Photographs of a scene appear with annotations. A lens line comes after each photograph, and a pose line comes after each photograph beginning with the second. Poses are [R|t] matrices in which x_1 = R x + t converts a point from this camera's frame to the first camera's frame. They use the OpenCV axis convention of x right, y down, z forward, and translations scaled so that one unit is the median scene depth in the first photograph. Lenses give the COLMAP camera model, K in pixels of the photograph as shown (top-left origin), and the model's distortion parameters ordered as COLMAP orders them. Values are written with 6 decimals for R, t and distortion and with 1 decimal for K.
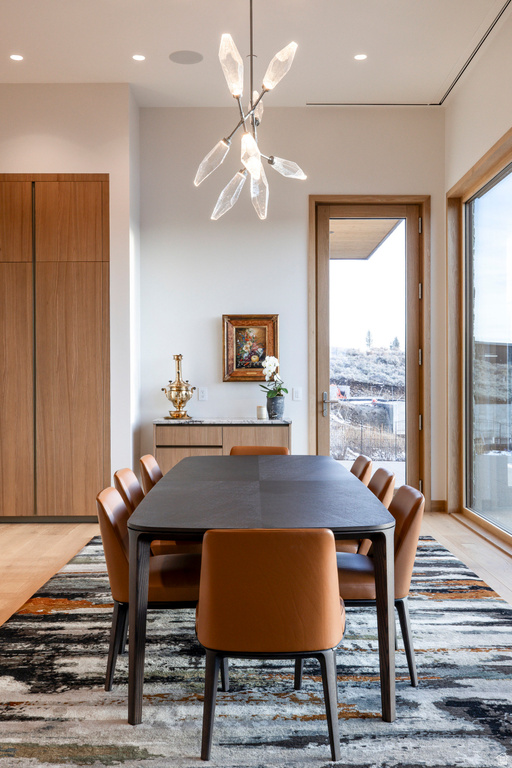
lens RADIAL K [[915.3, 0, 256.1], [0, 915.3, 390.2], [0, 0, 1]] dist [0.020079, 0.000000]
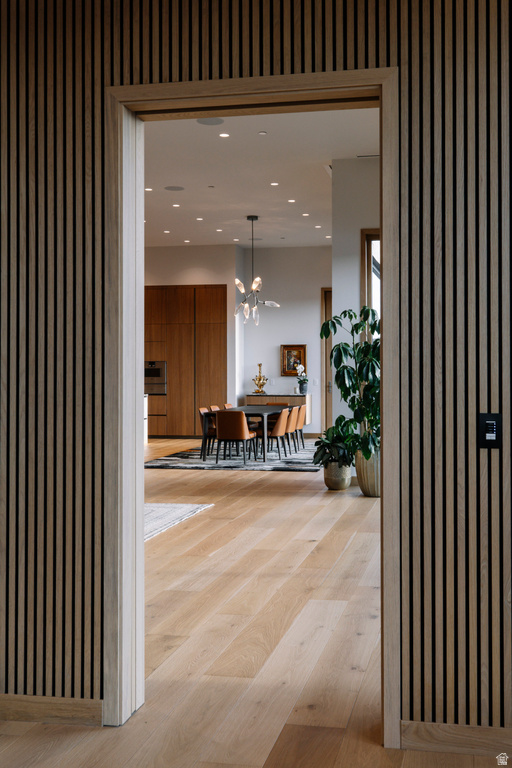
lens RADIAL K [[915.3, 0, 256.1], [0, 915.3, 381.0], [0, 0, 1]] dist [0.020079, 0.000000]
pose [[0.975406, 0.000235, -0.220415, 0.388424], [-0.000740, 0.999997, -0.002208, 0.007223], [0.220414, 0.002316, 0.975404, -1.129559]]
